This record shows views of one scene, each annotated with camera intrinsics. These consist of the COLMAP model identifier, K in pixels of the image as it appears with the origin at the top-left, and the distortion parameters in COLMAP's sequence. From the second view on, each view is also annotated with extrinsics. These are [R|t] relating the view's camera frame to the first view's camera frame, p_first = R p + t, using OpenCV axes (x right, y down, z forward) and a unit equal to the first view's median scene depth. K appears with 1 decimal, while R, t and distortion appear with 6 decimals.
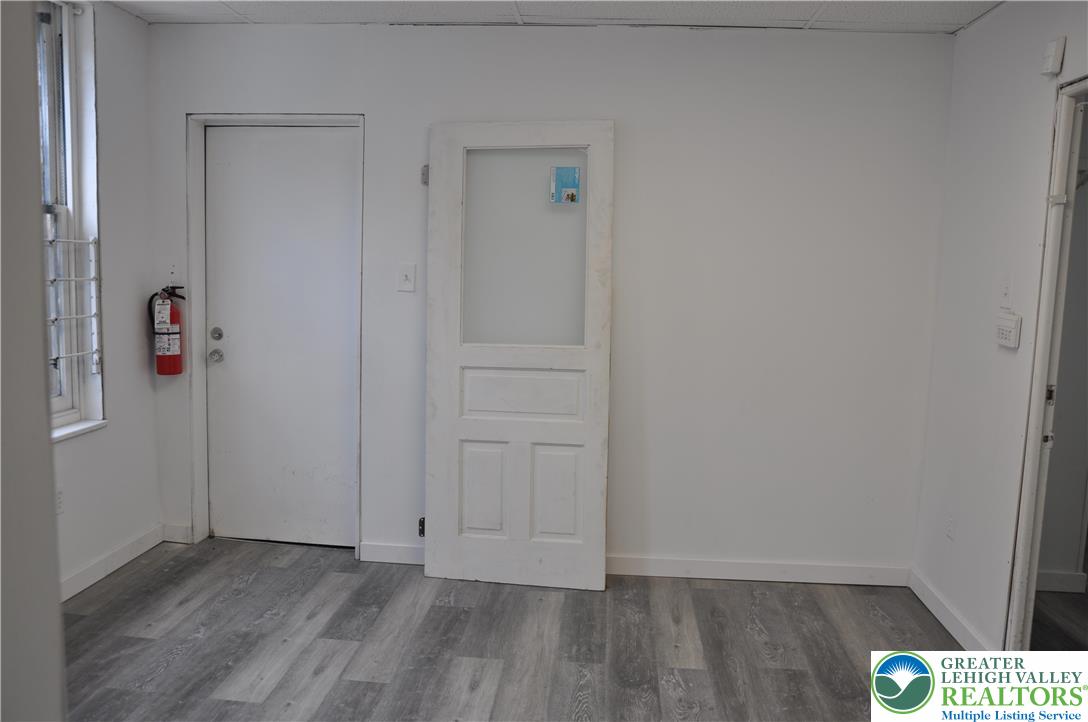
lens RADIAL K [[905.6, 0, 544.0], [0, 905.6, 361.0], [0, 0, 1]] dist [-0.129016, 0.115098]
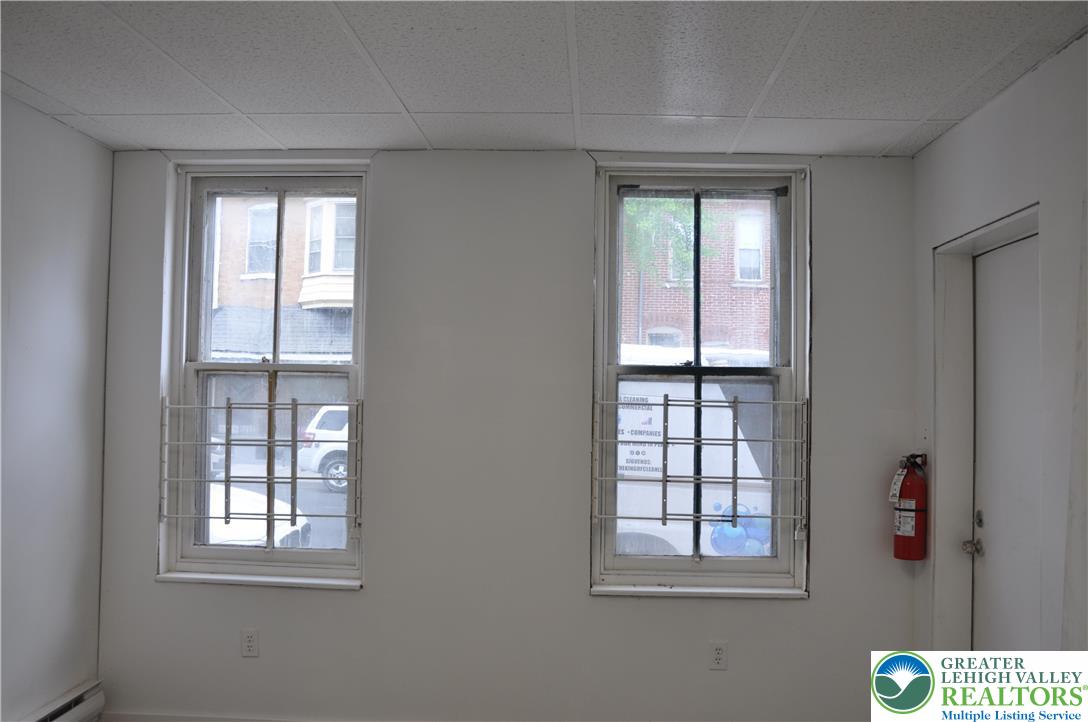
lens RADIAL K [[905.6, 0, 544.0], [0, 905.6, 361.0], [0, 0, 1]] dist [-0.129016, 0.115098]
pose [[0.022762, -0.084755, -0.996142, 0.414398], [-0.134629, 0.987064, -0.087059, -0.050765], [0.990635, 0.136091, 0.011057, 0.633533]]
